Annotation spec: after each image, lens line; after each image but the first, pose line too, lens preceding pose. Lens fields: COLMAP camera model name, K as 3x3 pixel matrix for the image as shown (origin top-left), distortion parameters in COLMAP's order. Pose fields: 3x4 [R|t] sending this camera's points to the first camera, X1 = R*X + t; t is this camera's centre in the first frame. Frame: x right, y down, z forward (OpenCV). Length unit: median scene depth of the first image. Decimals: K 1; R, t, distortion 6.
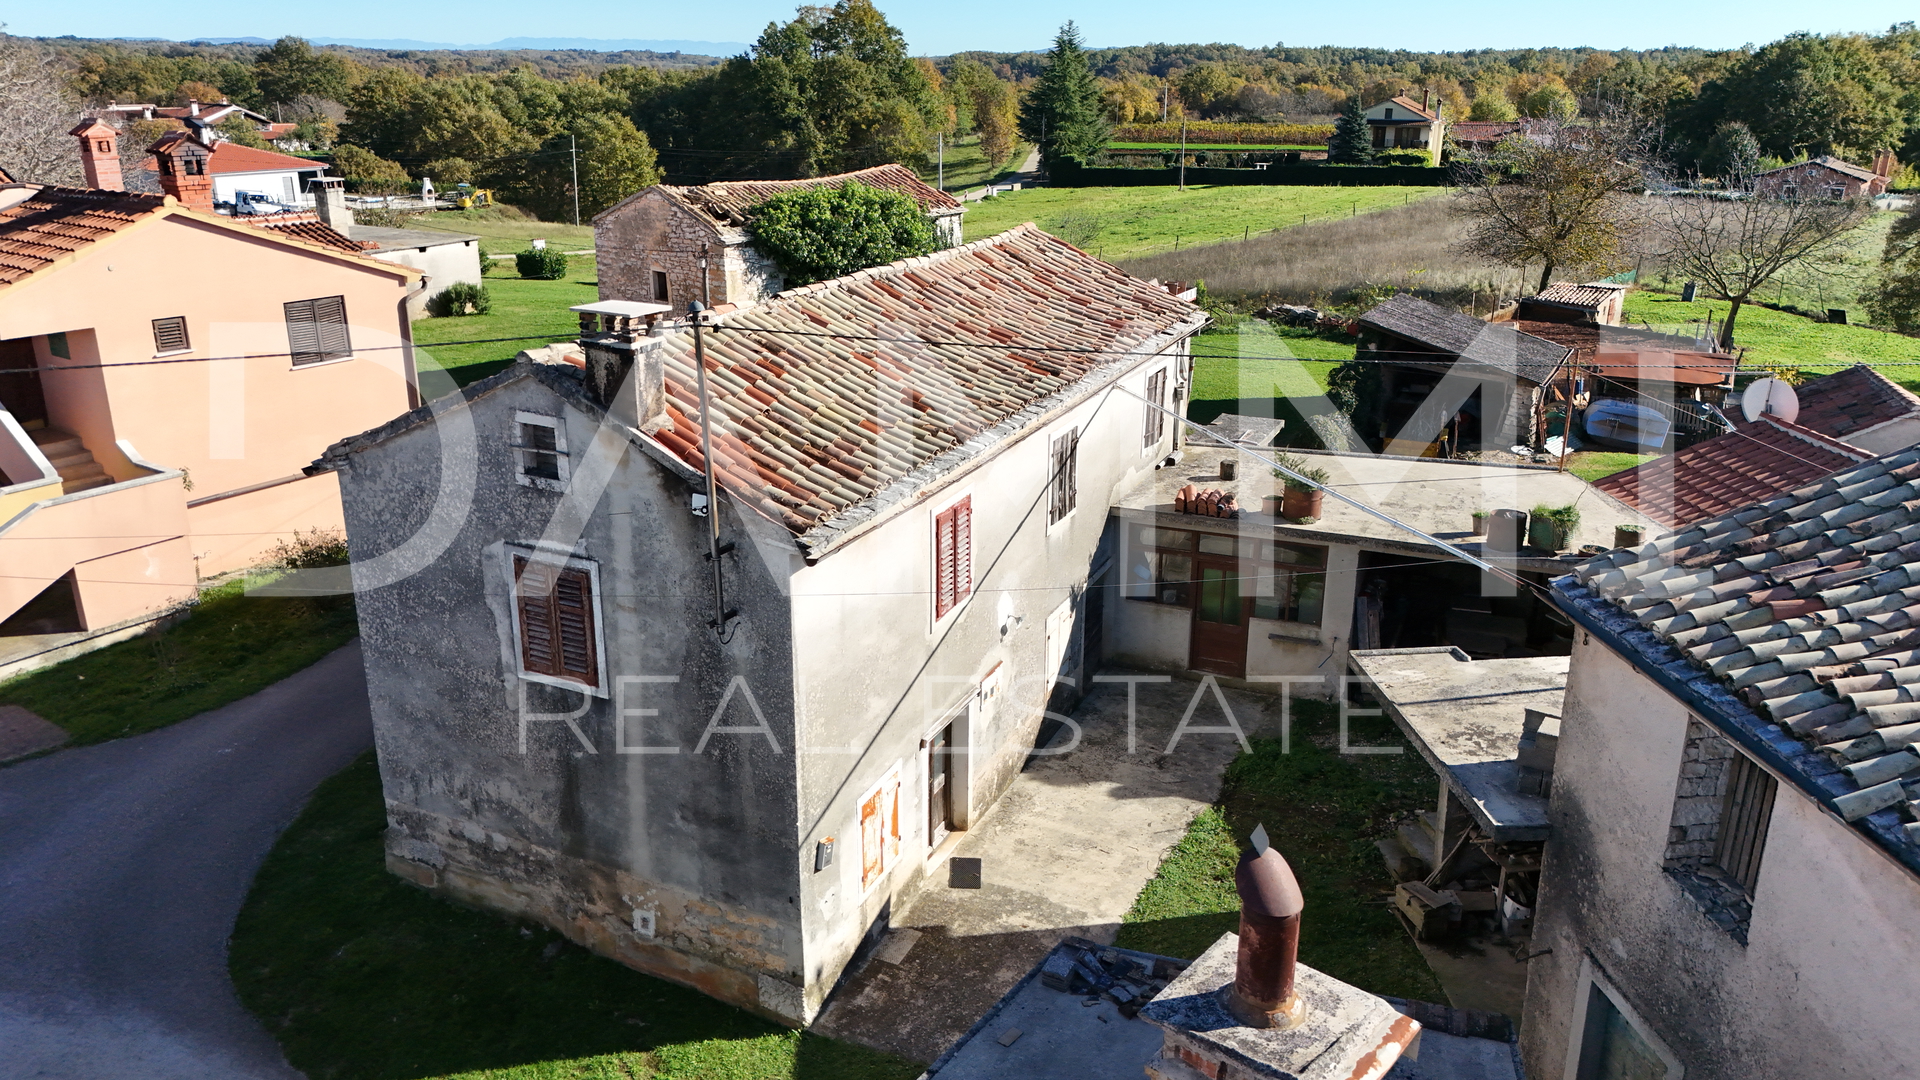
lens RADIAL K [[1411.0, 0, 963.6], [0, 1411.0, 537.9], [0, 0, 1]] dist [0.066596, -0.056389]
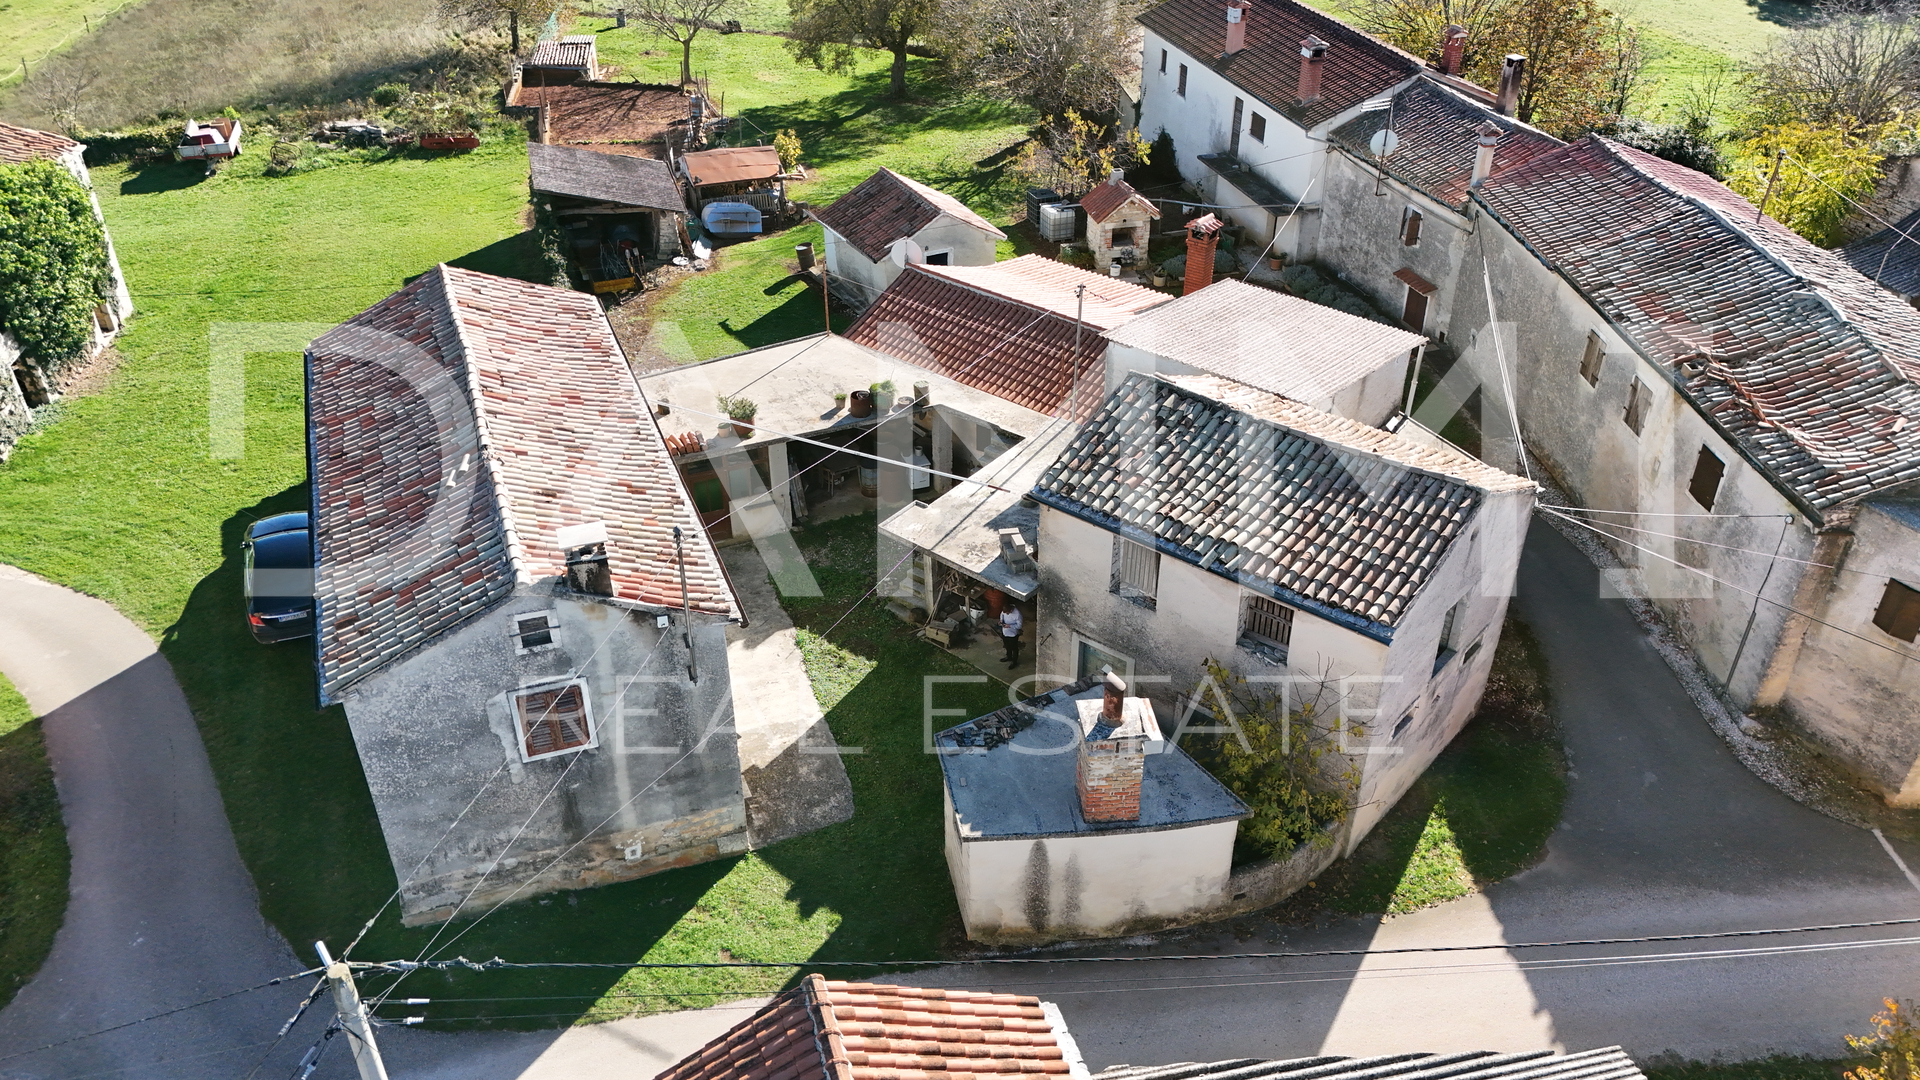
lens RADIAL K [[1399.1, 0, 960.0], [0, 1399.1, 540.0], [0, 0, 1]] dist [0.111980, -0.139817]
pose [[0.698253, -0.400919, 0.593048, -0.536363], [0.234393, 0.910830, 0.339776, -0.360285], [-0.676389, -0.098244, 0.729963, -0.285655]]
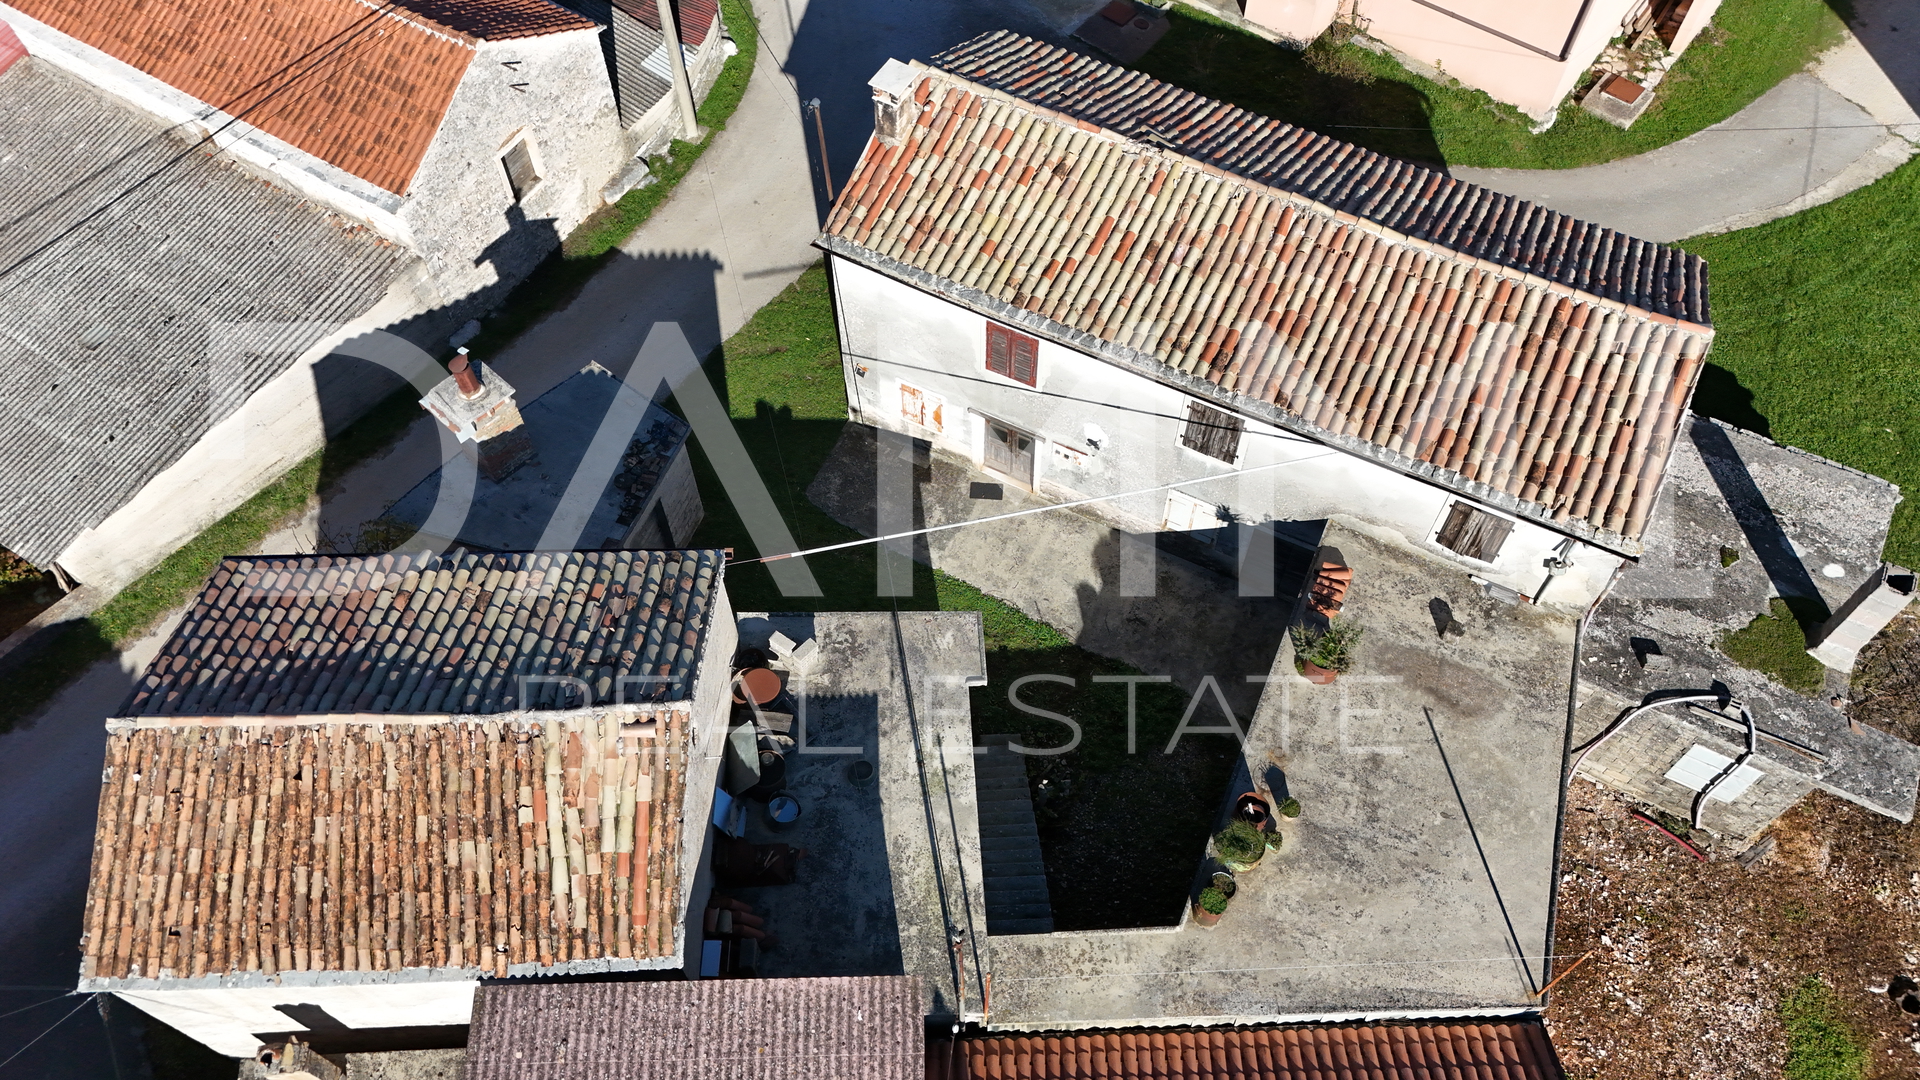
lens RADIAL K [[1411.0, 0, 963.6], [0, 1411.0, 537.9], [0, 0, 1]] dist [0.066596, -0.056389]
pose [[-0.056881, 0.836150, -0.545544, 0.715745], [-0.321341, 0.502018, 0.802943, -0.788047], [0.945254, 0.220978, 0.240134, 0.463432]]
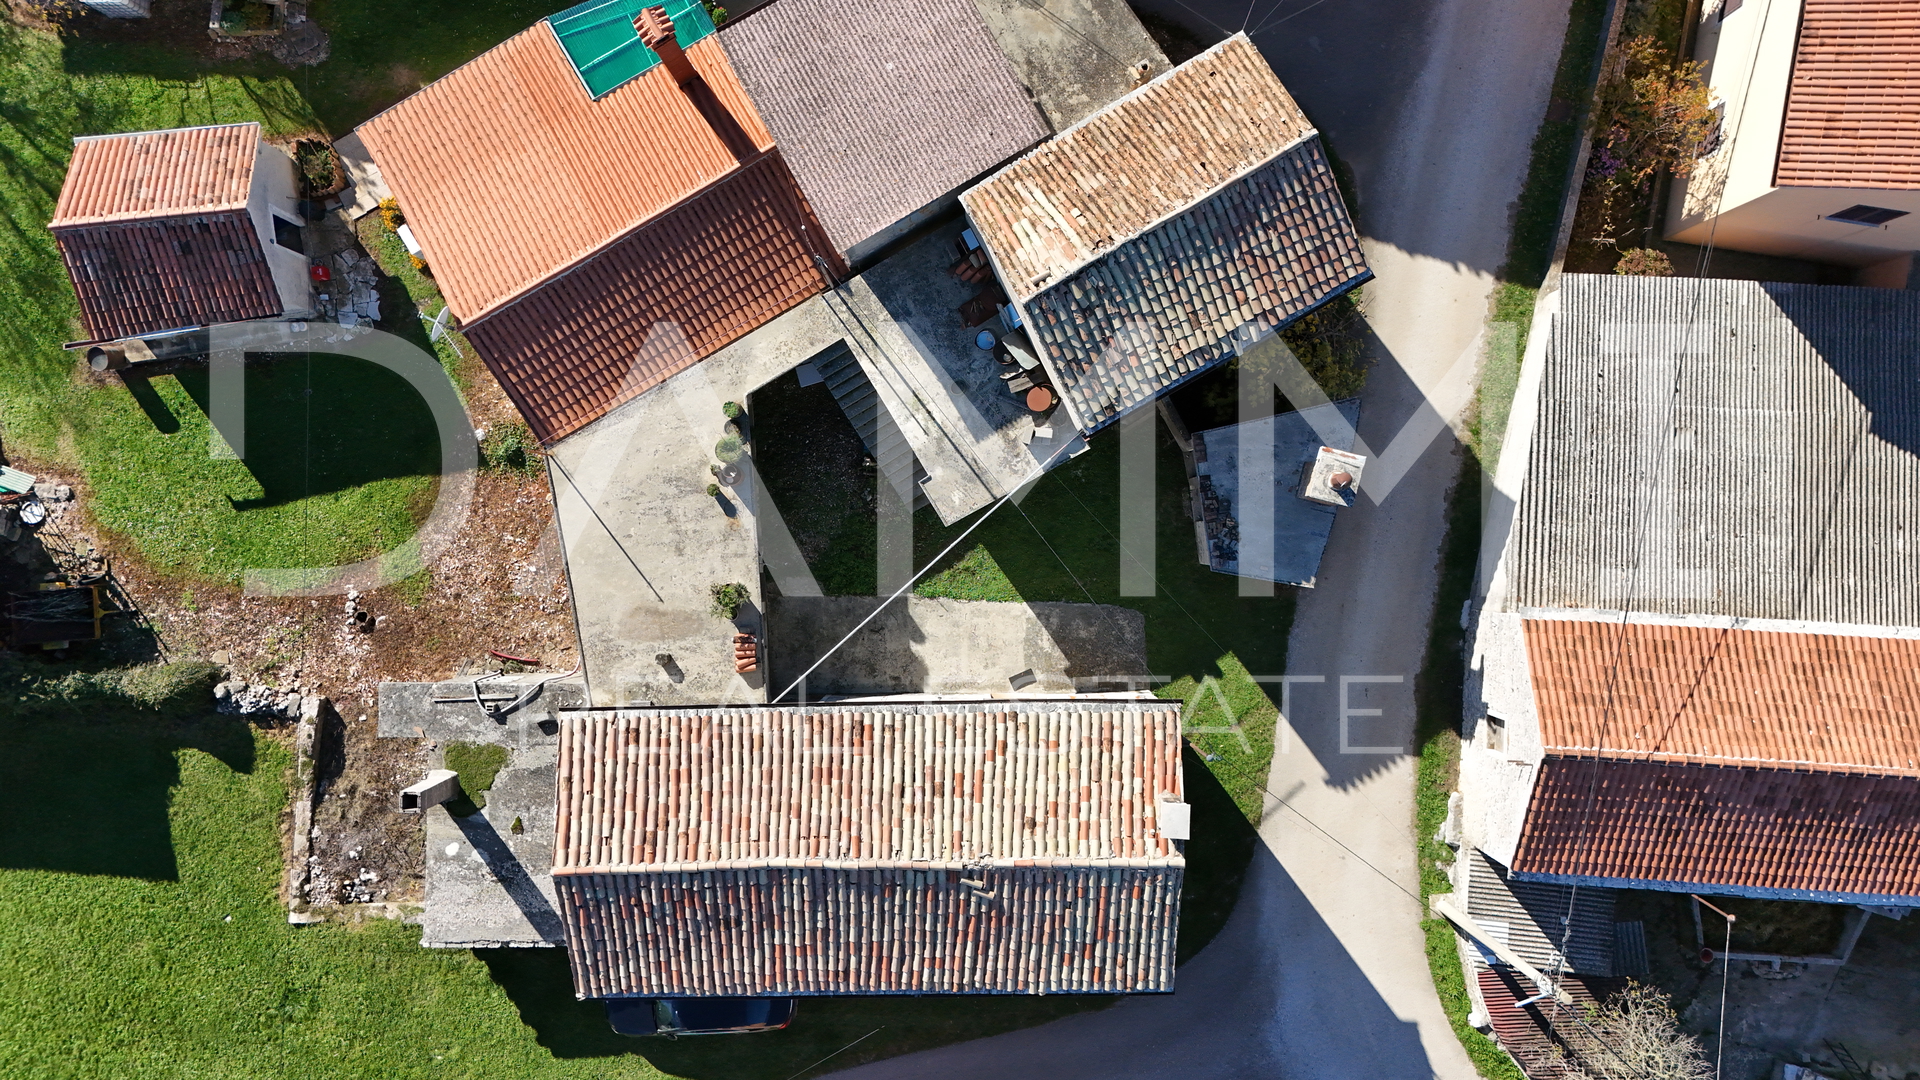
lens RADIAL K [[1381.7, 0, 952.9], [0, 1381.7, 531.6], [0, 0, 1]] dist [0.108054, -0.128935]
pose [[-0.418914, -0.908000, 0.006806, 0.181284], [0.308213, -0.135139, 0.941670, -1.348473], [-0.854117, 0.396577, 0.336469, 0.225899]]
